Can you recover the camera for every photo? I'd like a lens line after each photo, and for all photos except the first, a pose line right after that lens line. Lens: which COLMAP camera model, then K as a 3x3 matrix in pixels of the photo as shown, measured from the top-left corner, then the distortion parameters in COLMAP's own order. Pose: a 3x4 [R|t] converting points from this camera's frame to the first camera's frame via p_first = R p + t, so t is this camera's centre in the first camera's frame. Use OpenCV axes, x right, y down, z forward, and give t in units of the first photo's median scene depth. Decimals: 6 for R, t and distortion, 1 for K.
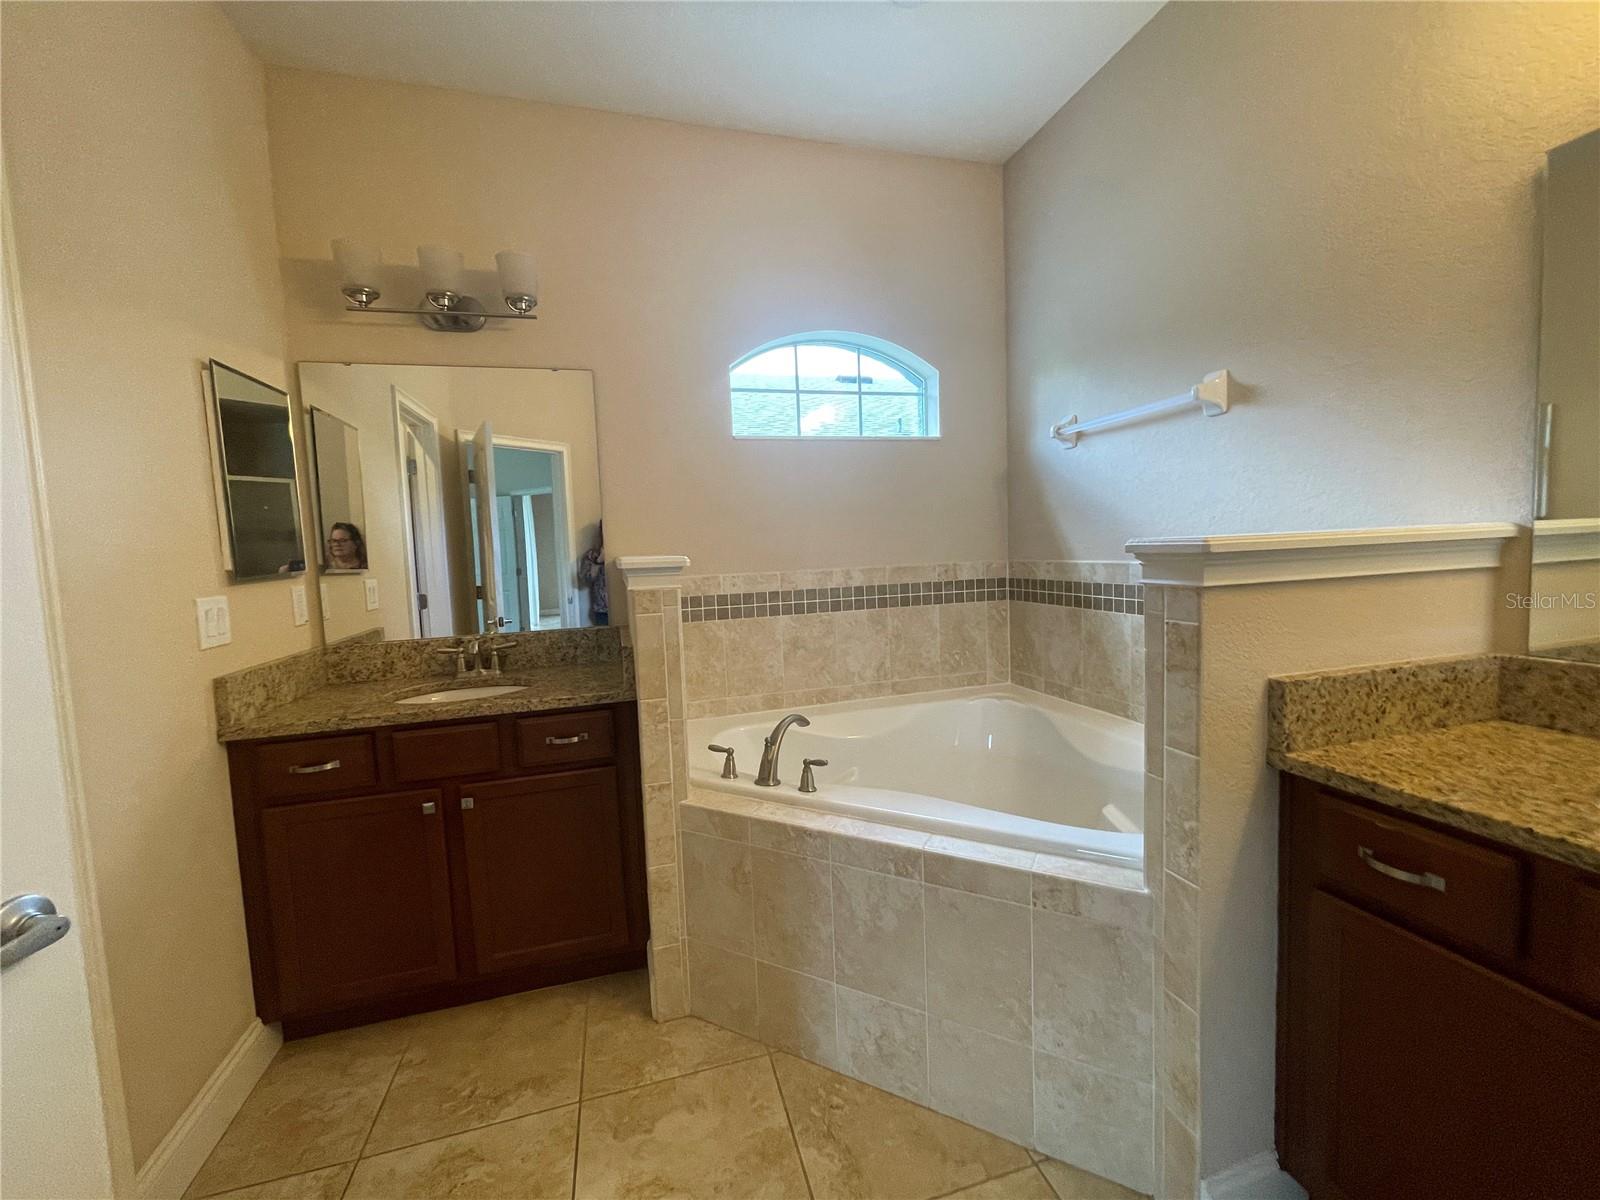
lens RADIAL K [[647.2, 0, 798.7], [0, 647.2, 595.6], [0, 0, 1]] dist [-0.000491, 0.002165]
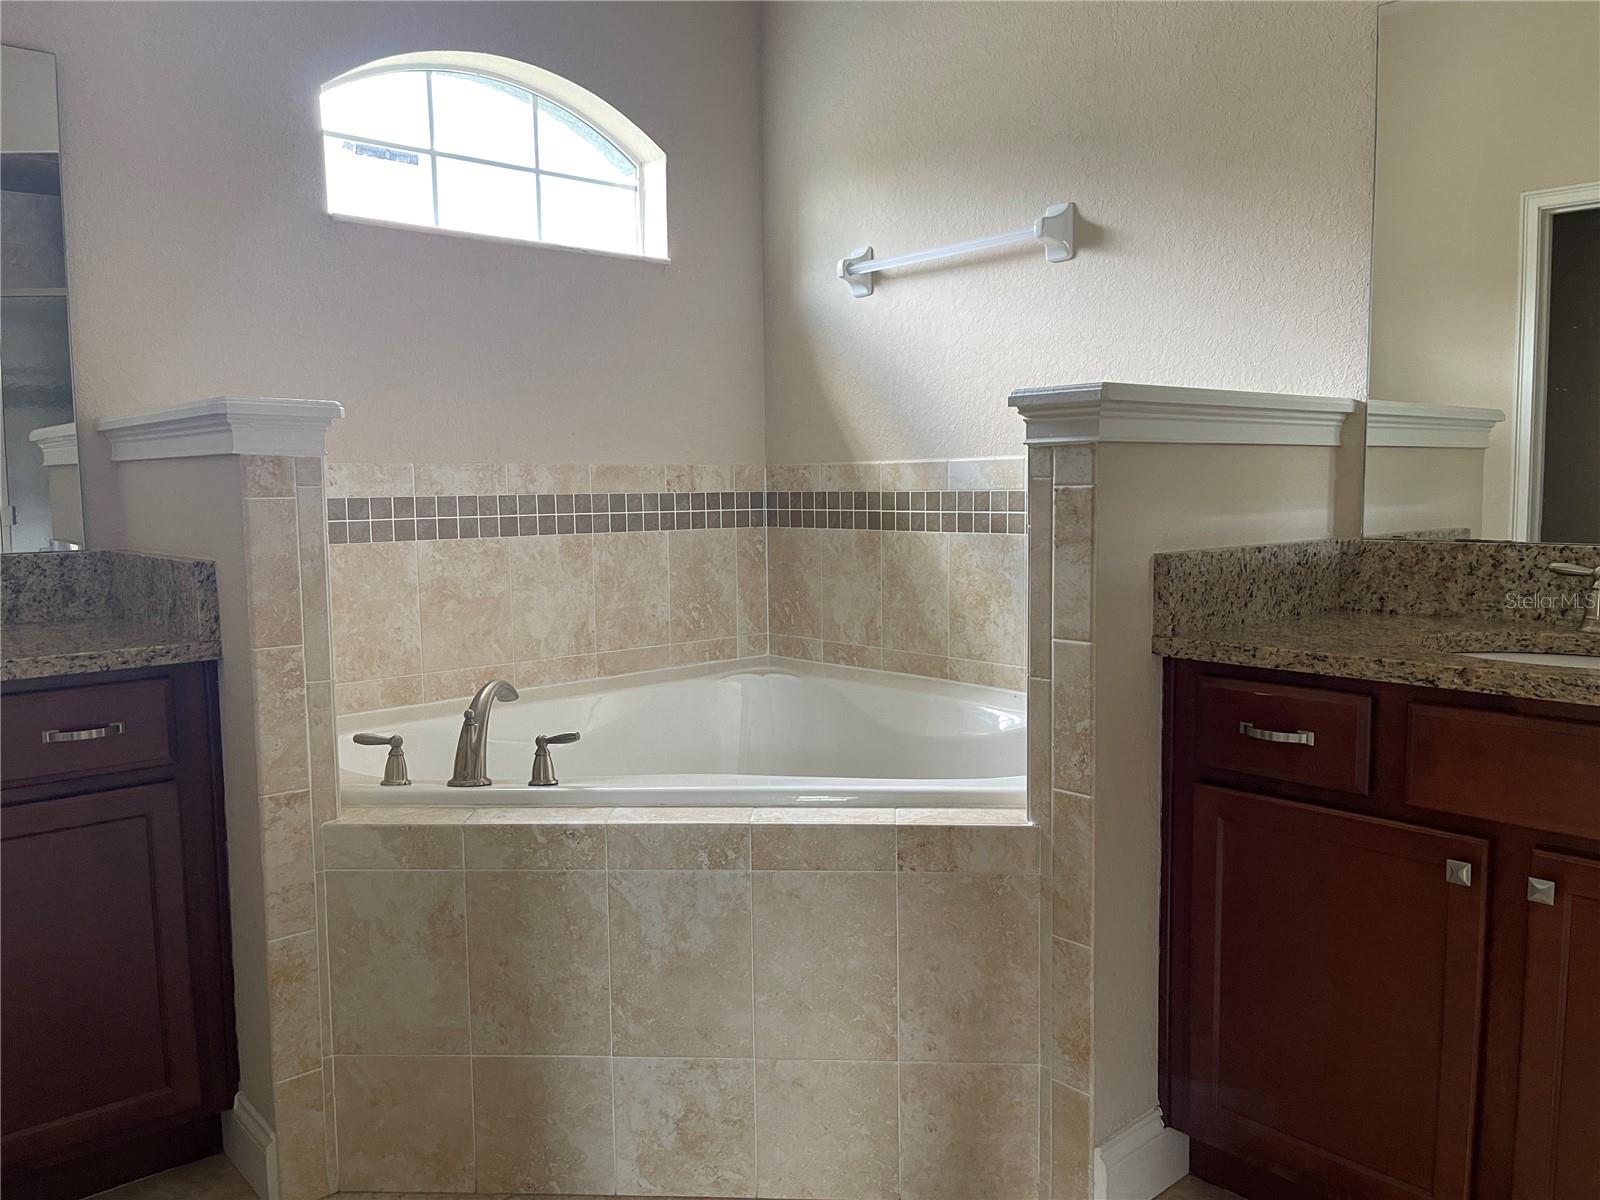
lens RADIAL K [[1214.3, 0, 797.0], [0, 1214.3, 599.4], [0, 0, 1]] dist [0.043166, -0.015641]
pose [[0.905200, -0.011672, 0.424827, -0.280458], [0.008600, 0.999921, 0.009147, 0.116986], [-0.424900, -0.004626, 0.905229, -0.194292]]
